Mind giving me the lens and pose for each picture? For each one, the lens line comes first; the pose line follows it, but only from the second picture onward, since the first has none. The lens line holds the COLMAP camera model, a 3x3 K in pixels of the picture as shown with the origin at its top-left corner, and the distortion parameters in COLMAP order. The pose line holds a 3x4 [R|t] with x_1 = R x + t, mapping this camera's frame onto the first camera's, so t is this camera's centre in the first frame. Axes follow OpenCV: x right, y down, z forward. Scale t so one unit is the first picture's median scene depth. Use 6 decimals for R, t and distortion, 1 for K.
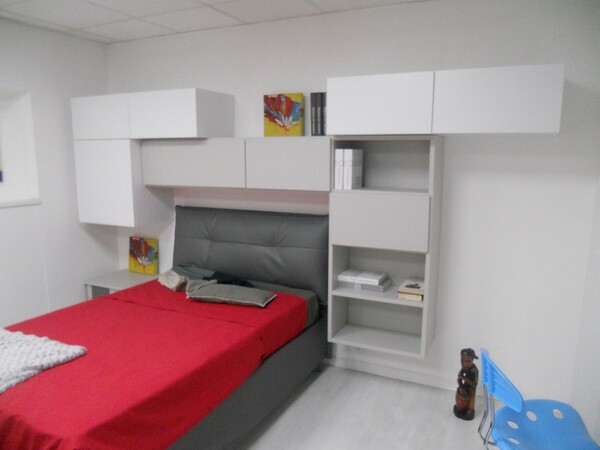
lens RADIAL K [[461.0, 0, 298.6], [0, 461.0, 232.6], [0, 0, 1]] dist [-0.038517, 0.007173]
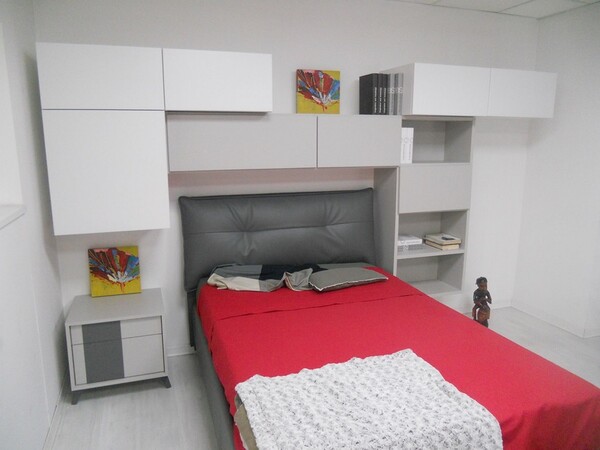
lens RADIAL K [[467.9, 0, 300.0], [0, 467.9, 225.0], [0, 0, 1]] dist [-0.058268, 0.056117]
pose [[0.711042, -0.132729, 0.690509, -0.813549], [0.120439, 0.990499, 0.066372, -0.046874], [-0.692758, 0.035971, 0.720273, 0.331855]]
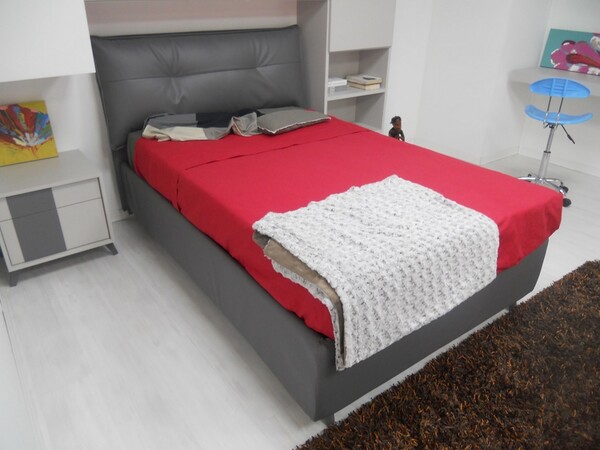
lens RADIAL K [[469.8, 0, 300.6], [0, 469.8, 227.5], [0, 0, 1]] dist [-0.039691, -0.000680]
pose [[0.461715, -0.405487, 0.788923, -0.907366], [0.137358, 0.911355, 0.388027, -0.029703], [-0.876329, -0.070793, 0.476483, 0.477744]]
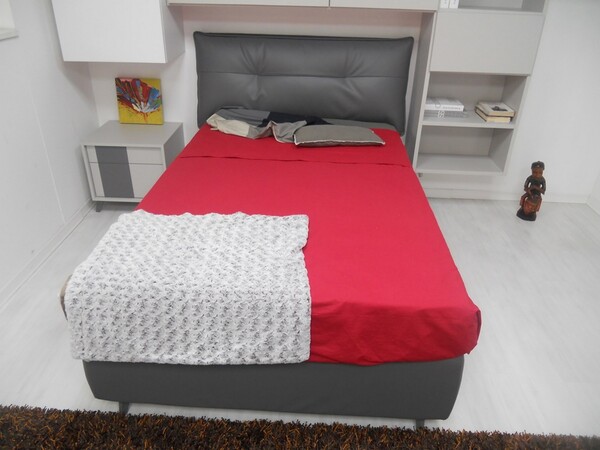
lens RADIAL K [[469.8, 0, 300.6], [0, 469.8, 227.5], [0, 0, 1]] dist [-0.039691, -0.000680]
pose [[0.914381, -0.179587, 0.362844, -0.535467], [0.044347, 0.935269, 0.351149, -0.020491], [-0.402418, -0.304992, 0.863157, 0.170110]]
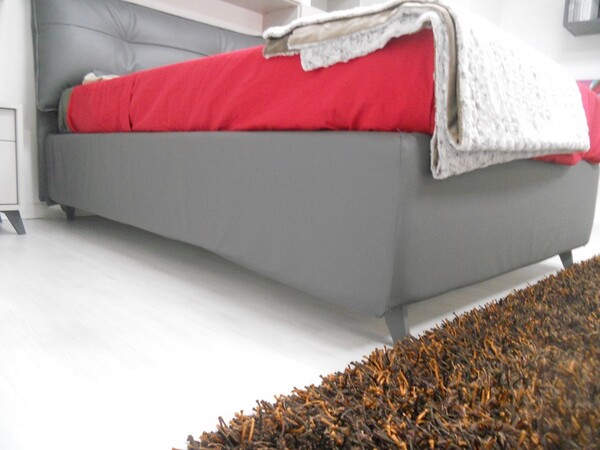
lens RADIAL K [[469.8, 0, 300.6], [0, 469.8, 227.5], [0, 0, 1]] dist [-0.039691, -0.000680]
pose [[0.321224, -0.123109, 0.938967, -0.854075], [0.106259, 0.989938, 0.093440, 0.272678], [-0.941023, 0.069759, 0.331073, 0.640386]]
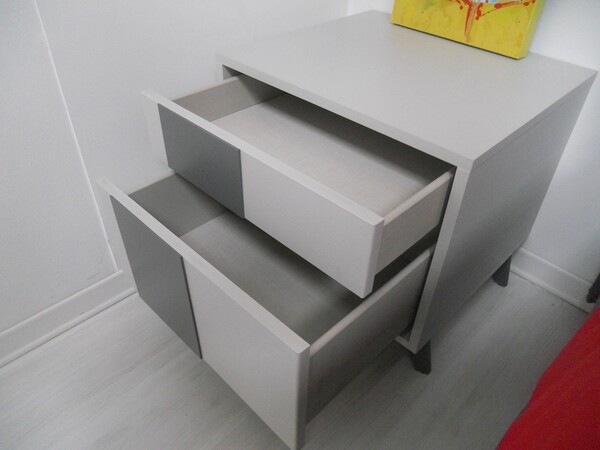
lens RADIAL K [[467.9, 0, 300.0], [0, 467.9, 225.0], [0, 0, 1]] dist [-0.058268, 0.056117]
pose [[0.948310, 0.215530, -0.232929, -0.437787], [-0.075049, 0.865481, 0.495289, 0.075308], [0.308345, -0.452206, 0.836919, 0.942647]]
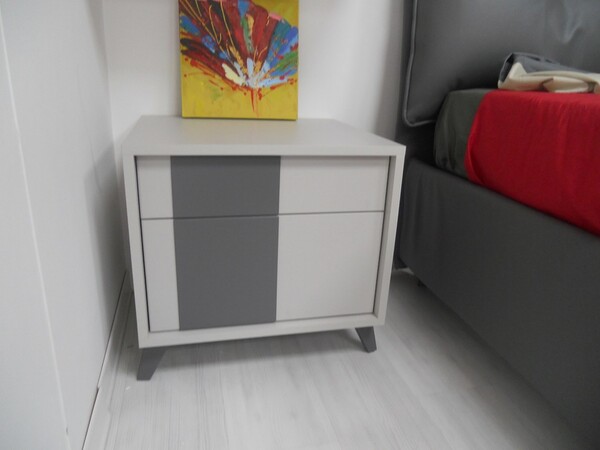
lens RADIAL K [[461.0, 0, 298.6], [0, 461.0, 232.6], [0, 0, 1]] dist [-0.038517, 0.007173]
pose [[0.776682, -0.182467, 0.602886, -0.655342], [0.064897, 0.975211, 0.211548, 0.128071], [-0.626541, -0.125181, 0.769270, 0.945872]]
